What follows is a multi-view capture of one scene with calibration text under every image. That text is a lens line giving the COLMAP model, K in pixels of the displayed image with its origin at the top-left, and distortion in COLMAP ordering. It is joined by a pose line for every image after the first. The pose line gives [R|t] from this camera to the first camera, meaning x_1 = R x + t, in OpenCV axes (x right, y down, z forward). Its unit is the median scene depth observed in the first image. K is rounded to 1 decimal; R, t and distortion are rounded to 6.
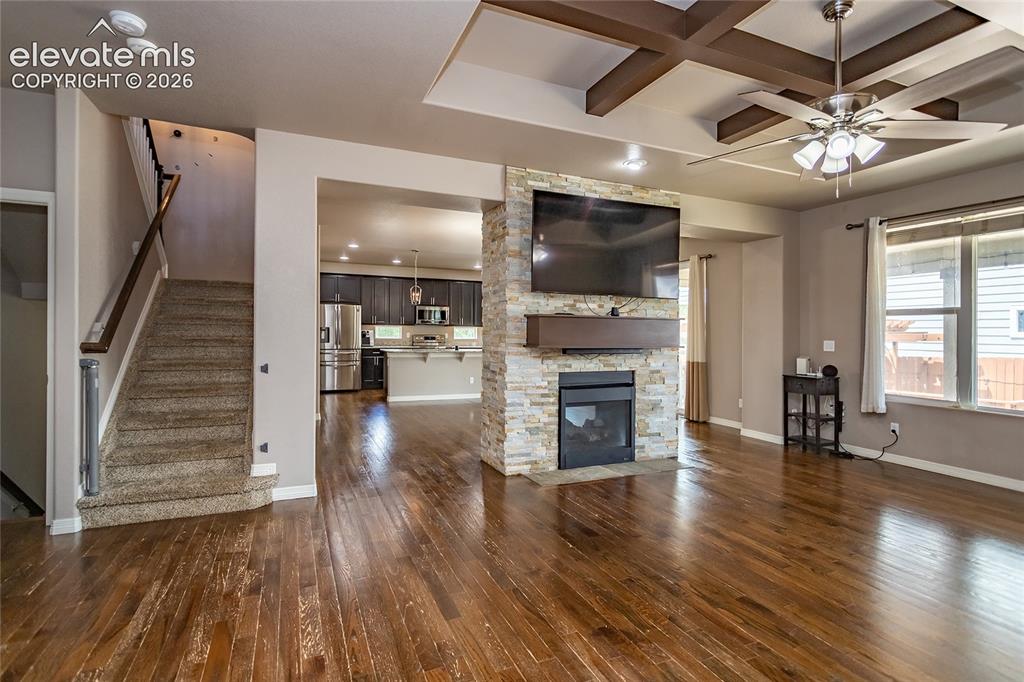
lens RADIAL K [[510.7, 0, 502.2], [0, 510.7, 322.8], [0, 0, 1]] dist [0.001455, 0.001676]
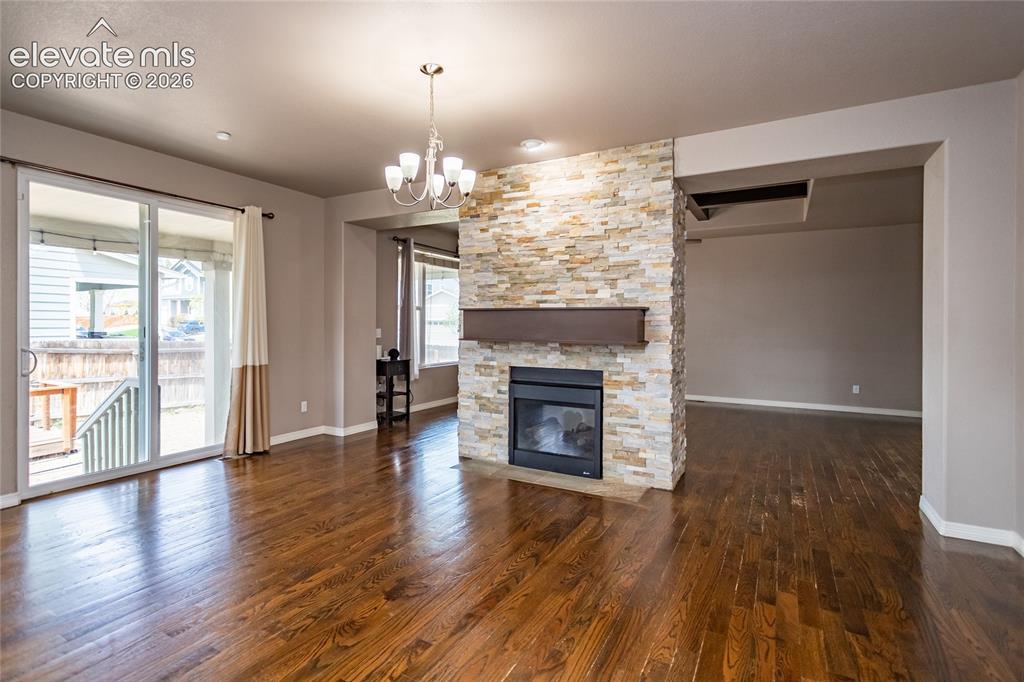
lens RADIAL K [[492.3, 0, 506.3], [0, 492.3, 329.3], [0, 0, 1]] dist [0.000596, 0.000571]
pose [[-0.605590, -0.025685, 0.795362, -0.547468], [-0.028845, 0.999531, 0.010316, 0.019172], [-0.795254, -0.016695, -0.606047, 1.810819]]
